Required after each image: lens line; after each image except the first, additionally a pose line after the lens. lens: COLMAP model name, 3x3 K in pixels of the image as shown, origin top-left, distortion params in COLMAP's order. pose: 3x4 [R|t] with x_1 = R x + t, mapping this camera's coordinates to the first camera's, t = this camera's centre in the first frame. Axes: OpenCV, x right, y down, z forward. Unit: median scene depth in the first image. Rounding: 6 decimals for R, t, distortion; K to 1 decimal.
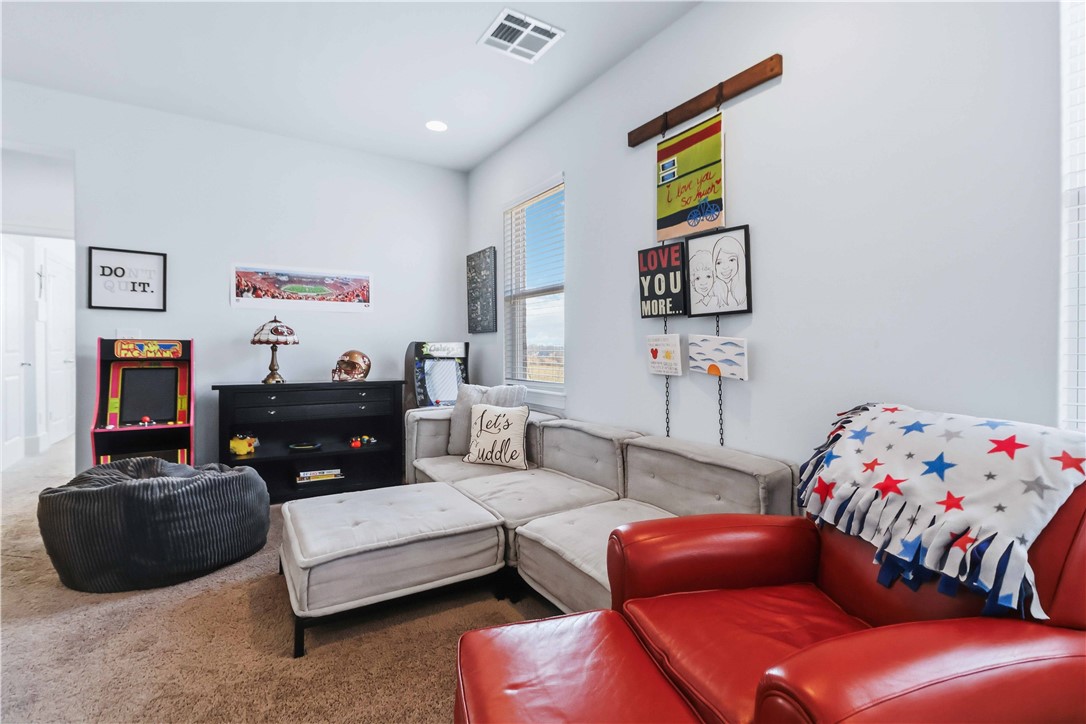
lens RADIAL K [[519.9, 0, 567.9], [0, 519.9, 353.8], [0, 0, 1]] dist [0.004027, -0.003120]
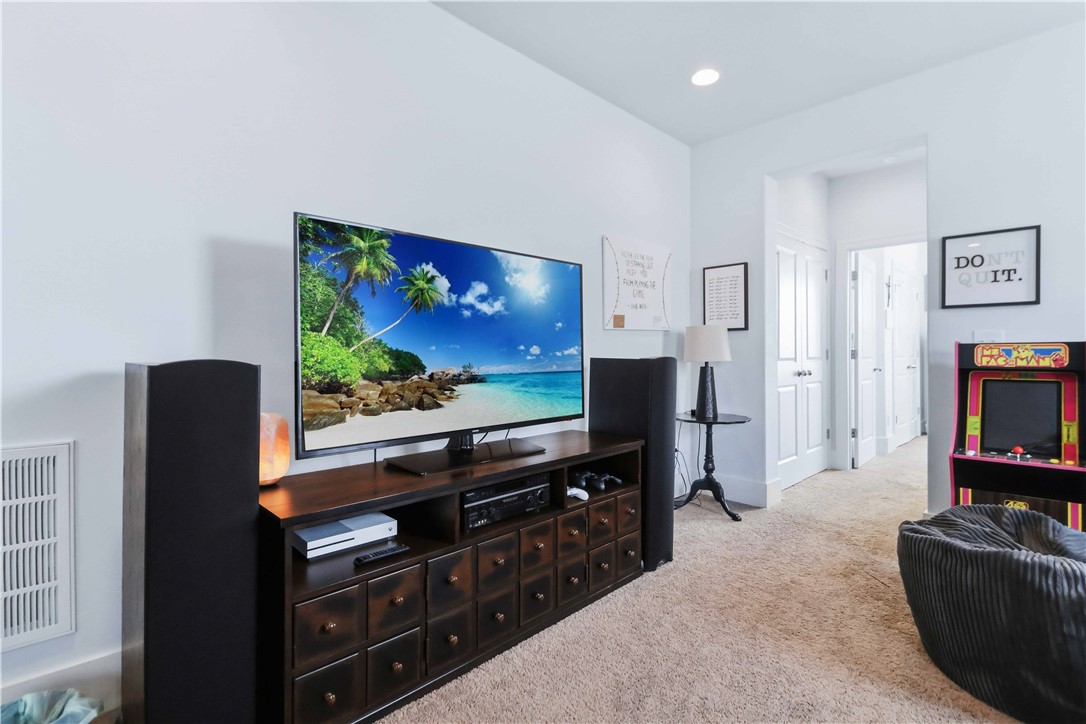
lens RADIAL K [[519.9, 0, 543.1], [0, 519.9, 361.2], [0, 0, 1]] dist [0.004027, -0.003120]
pose [[0.199663, 0.005600, -0.979849, -0.211166], [-0.000646, 0.999984, 0.005583, -0.004388], [0.979864, -0.000482, 0.199663, 0.182334]]
